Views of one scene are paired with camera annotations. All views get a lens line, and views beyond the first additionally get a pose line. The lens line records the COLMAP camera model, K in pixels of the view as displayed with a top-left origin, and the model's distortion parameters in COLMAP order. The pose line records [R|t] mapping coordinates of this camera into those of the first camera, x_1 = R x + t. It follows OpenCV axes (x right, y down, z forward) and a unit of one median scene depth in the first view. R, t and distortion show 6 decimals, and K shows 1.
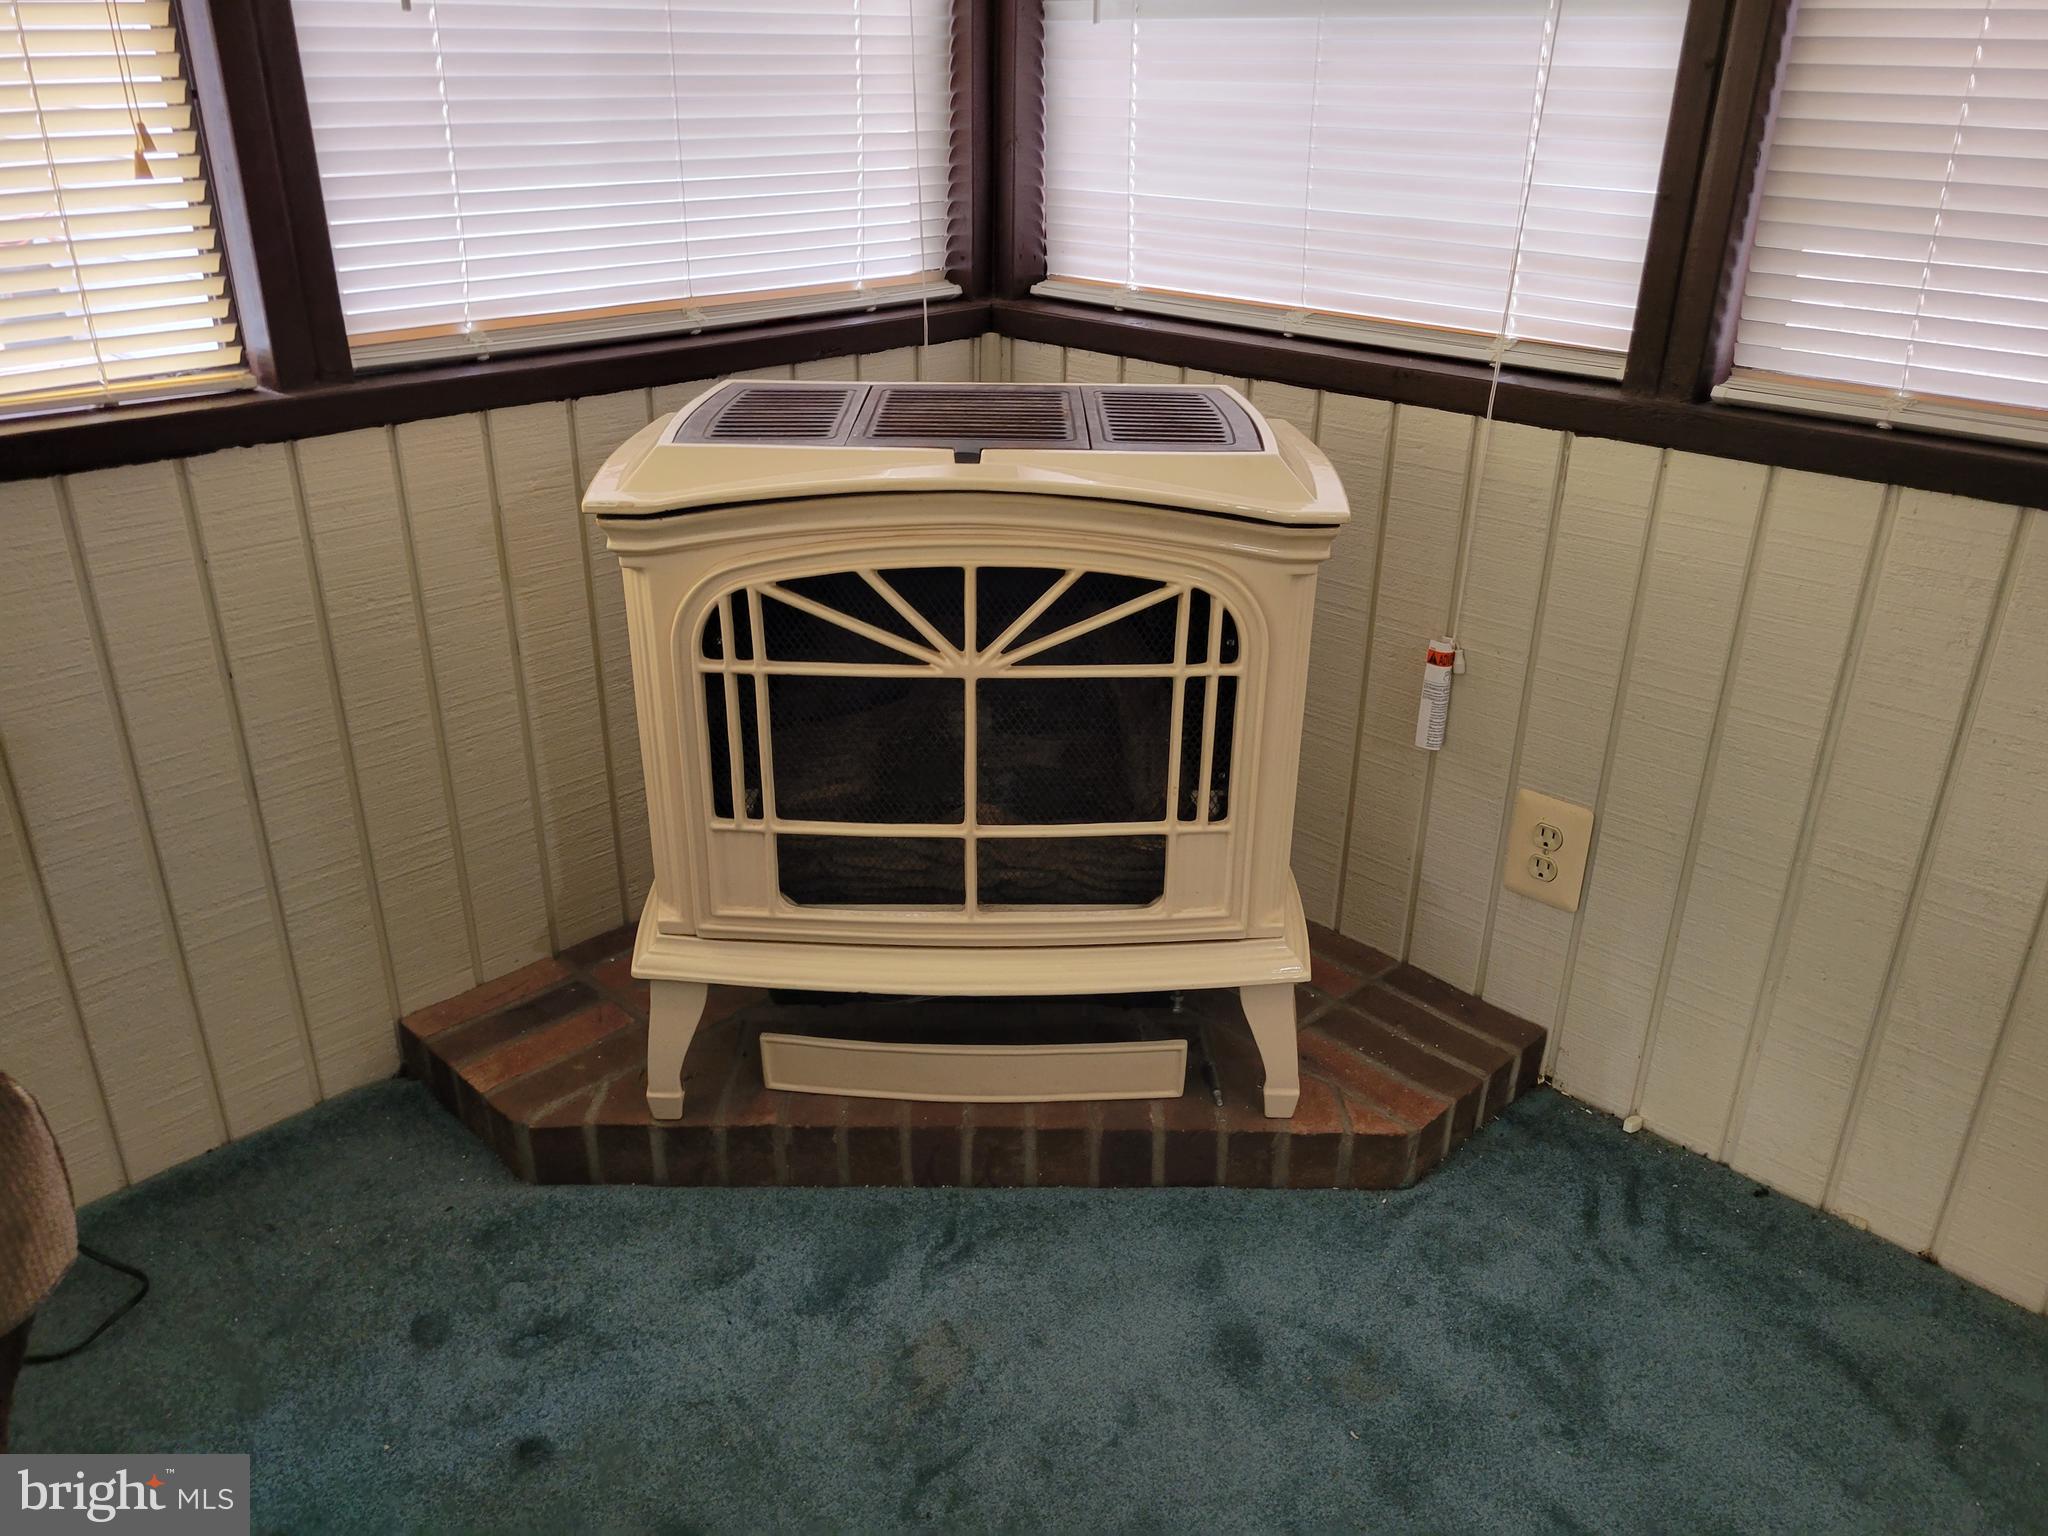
lens RADIAL K [[1520.4, 0, 1021.2], [0, 1520.4, 788.8], [0, 0, 1]] dist [0.046957, -0.036009]
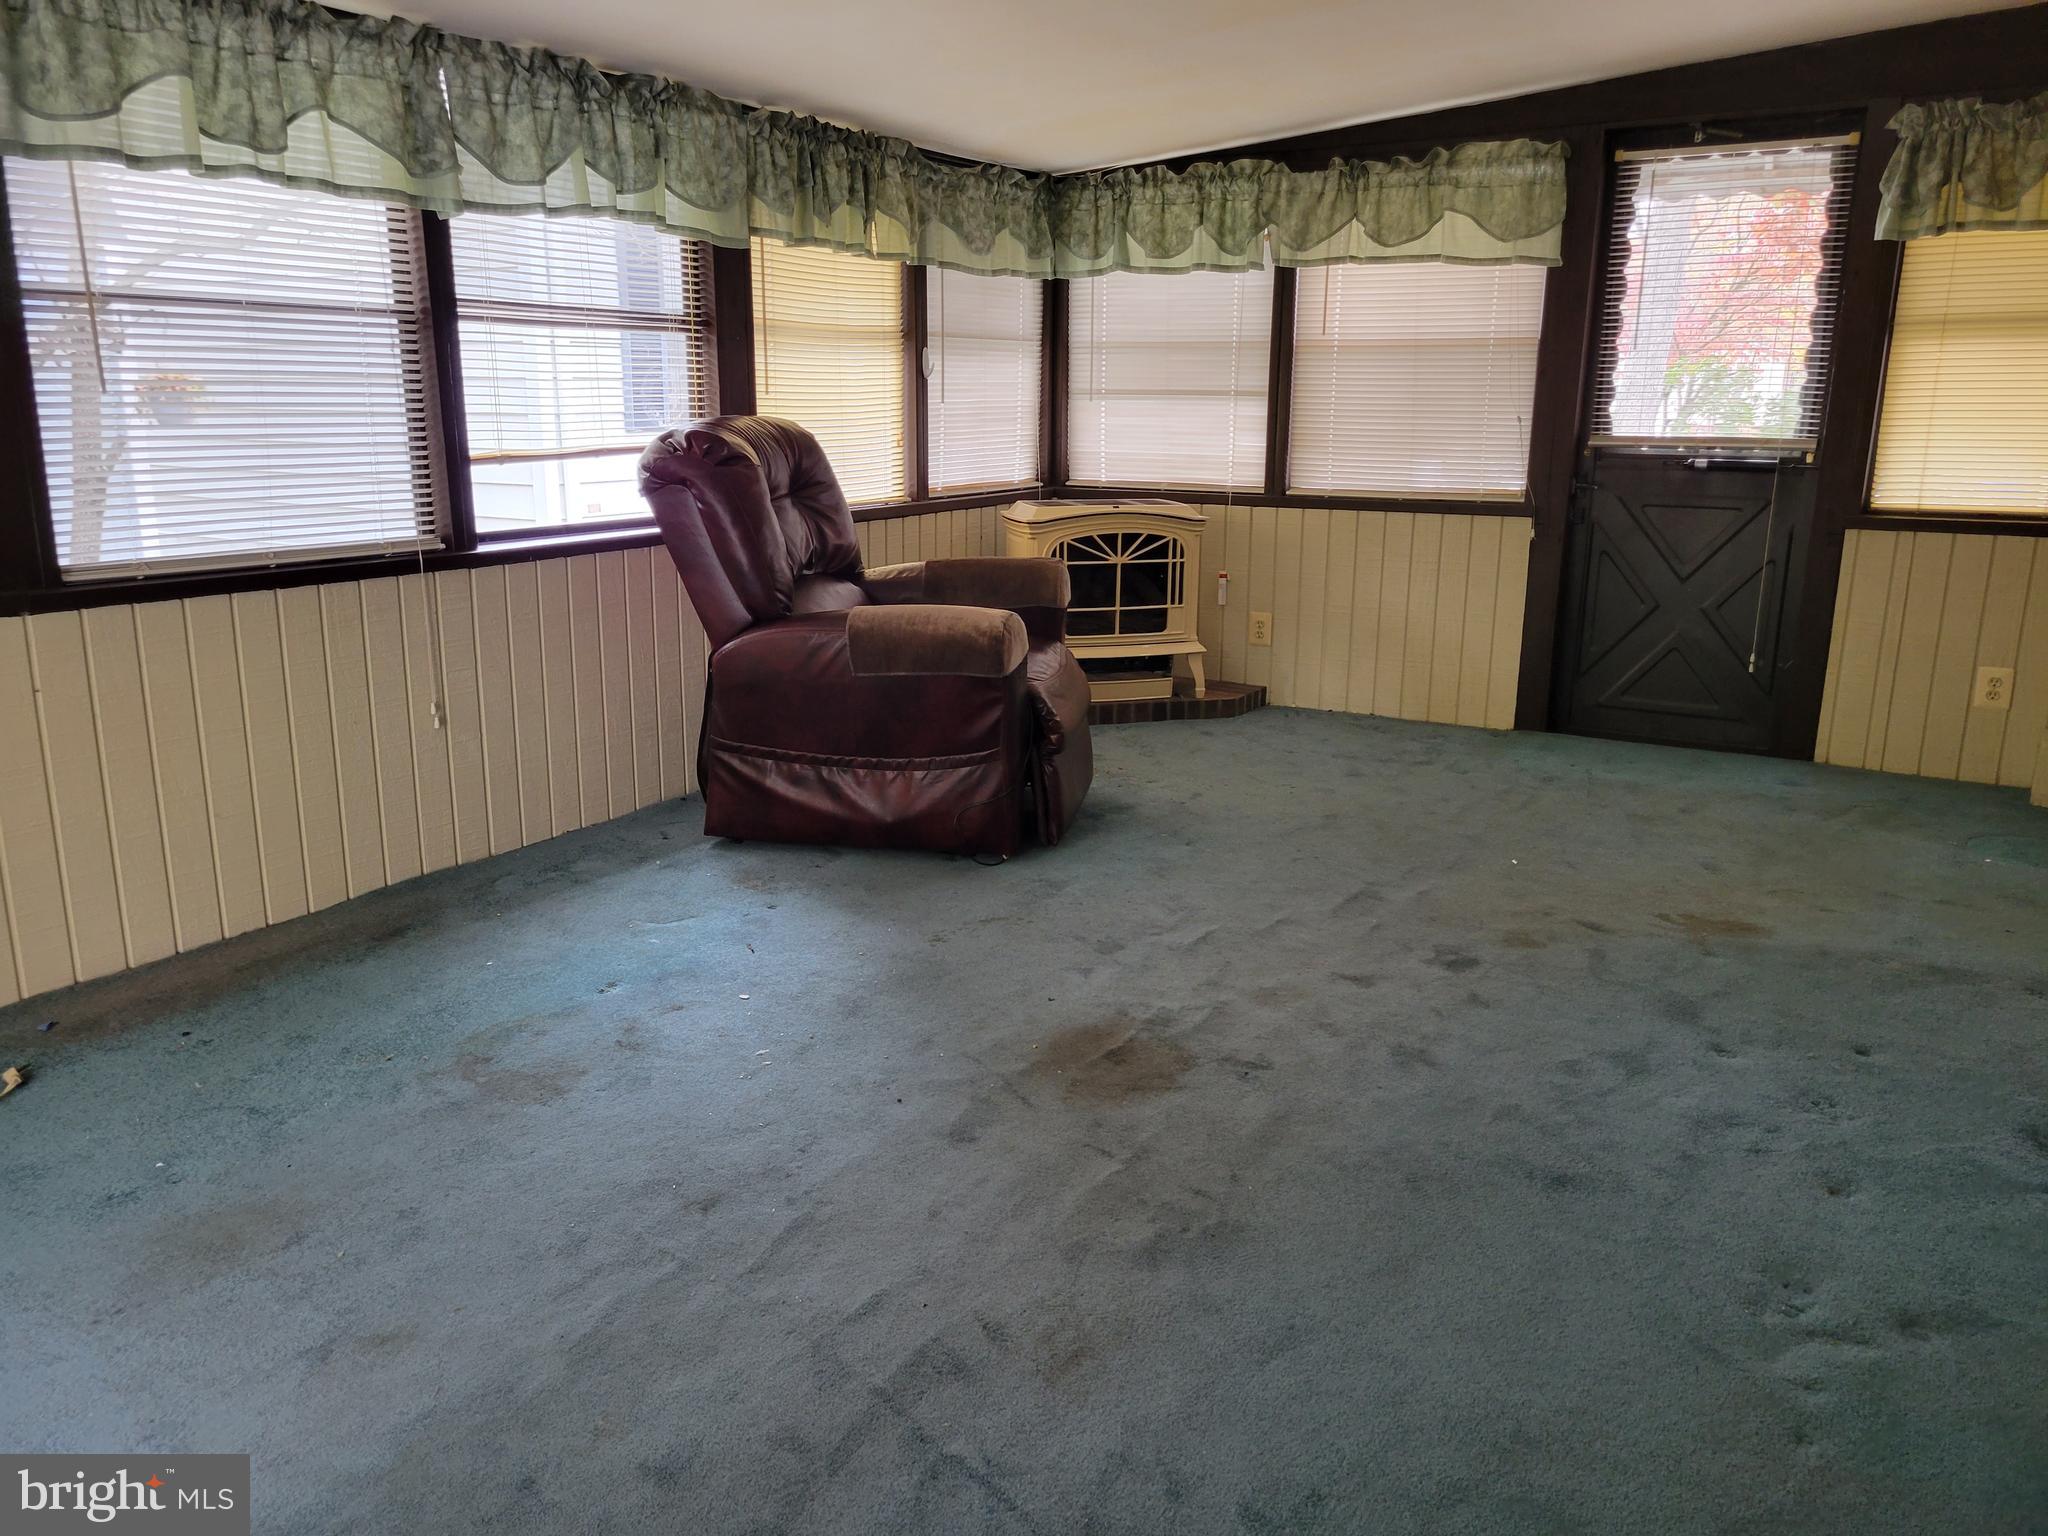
lens RADIAL K [[1520.4, 0, 1031.0], [0, 1520.4, 765.8], [0, 0, 1]] dist [0.046957, -0.036009]
pose [[0.967161, -0.062098, 0.246461, -1.144363], [0.108114, 0.978107, -0.177815, 1.012173], [-0.230024, 0.198621, 0.952701, -2.337719]]
